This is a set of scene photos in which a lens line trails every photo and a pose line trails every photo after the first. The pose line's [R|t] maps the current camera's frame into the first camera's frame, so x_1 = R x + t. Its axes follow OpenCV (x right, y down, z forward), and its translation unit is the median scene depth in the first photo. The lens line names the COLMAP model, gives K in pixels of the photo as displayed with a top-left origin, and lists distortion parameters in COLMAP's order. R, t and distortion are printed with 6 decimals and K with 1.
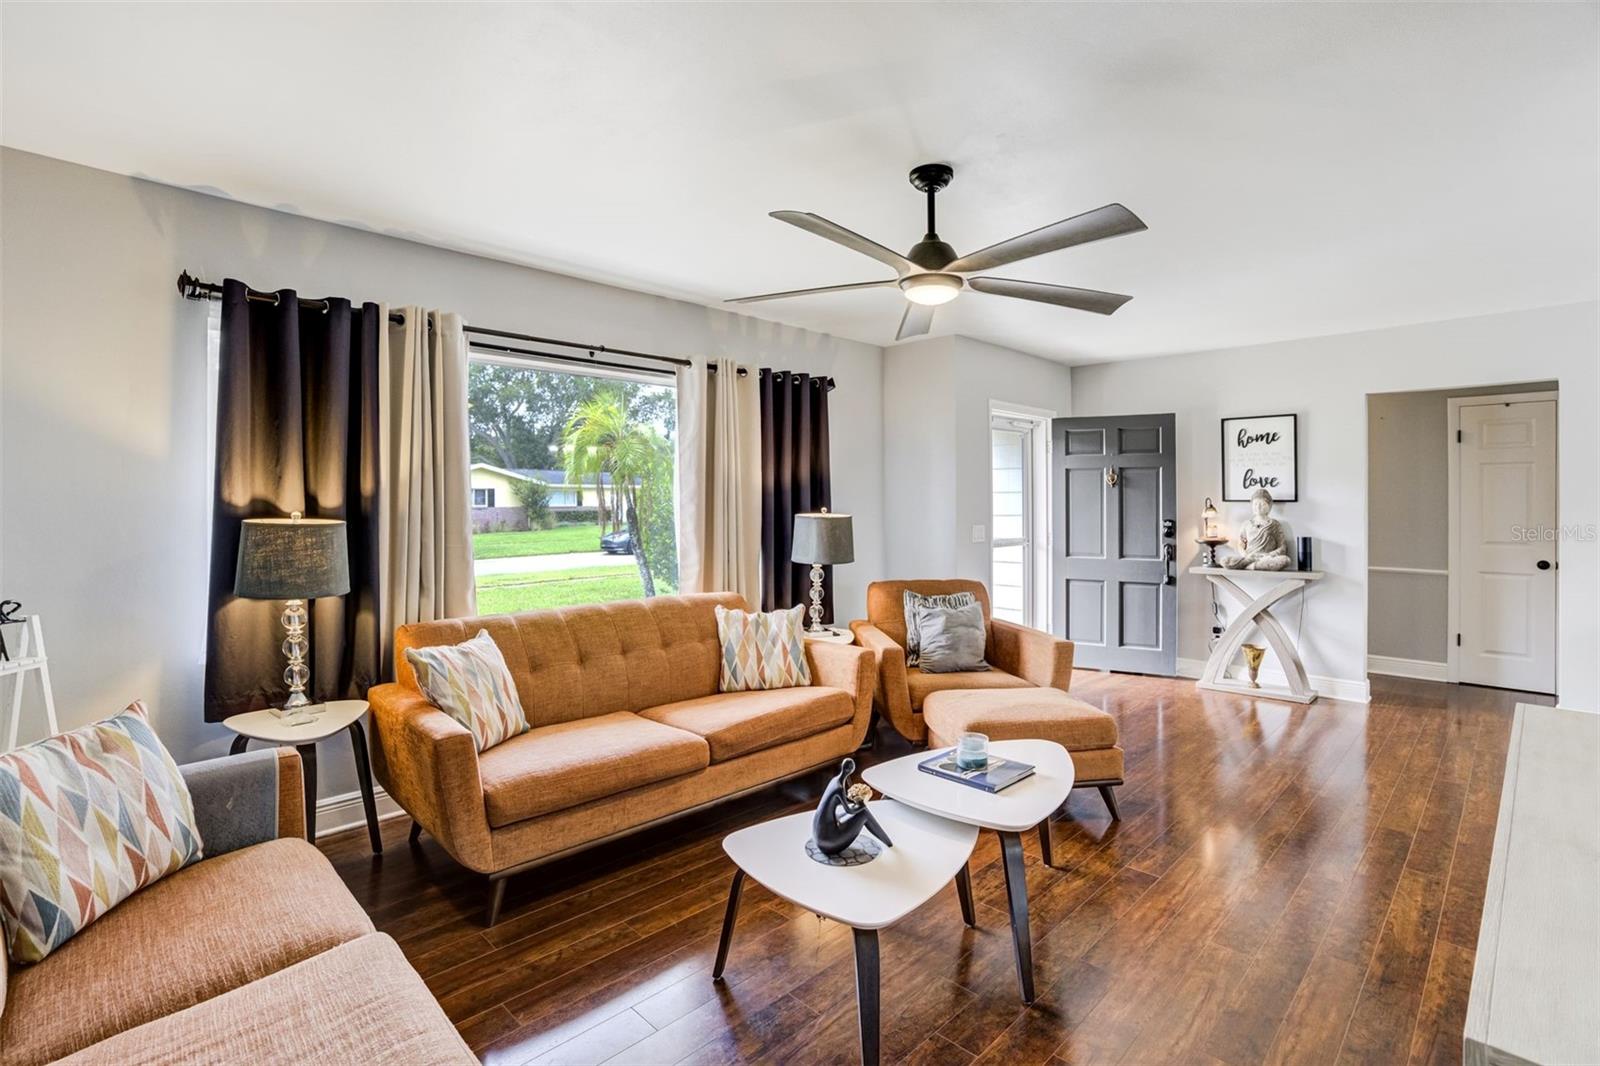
lens RADIAL K [[749.8, 0, 778.1], [0, 749.8, 495.6], [0, 0, 1]] dist [-0.025484, -0.000281]
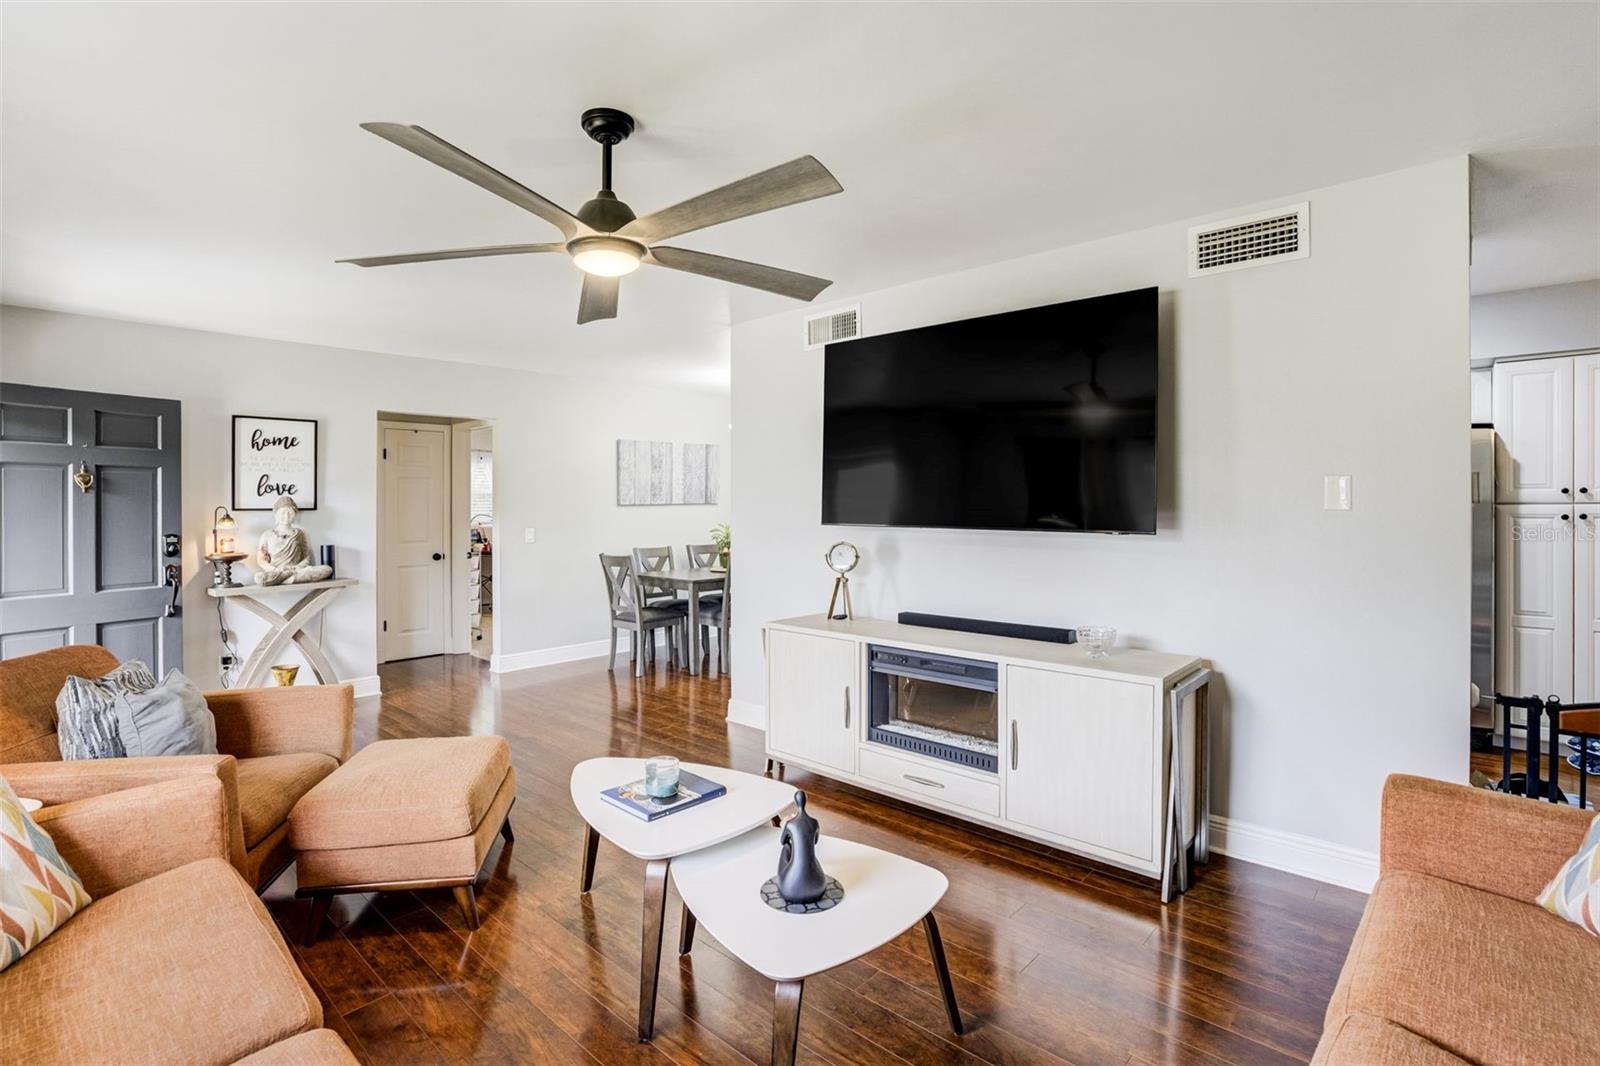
lens RADIAL K [[749.8, 0, 802.6], [0, 749.8, 507.6], [0, 0, 1]] dist [-0.025484, -0.000281]
pose [[-0.044679, -0.005374, 0.998987, -0.300513], [0.003288, 0.999979, 0.005526, 0.001834], [-0.998996, 0.003532, -0.044661, 0.386615]]
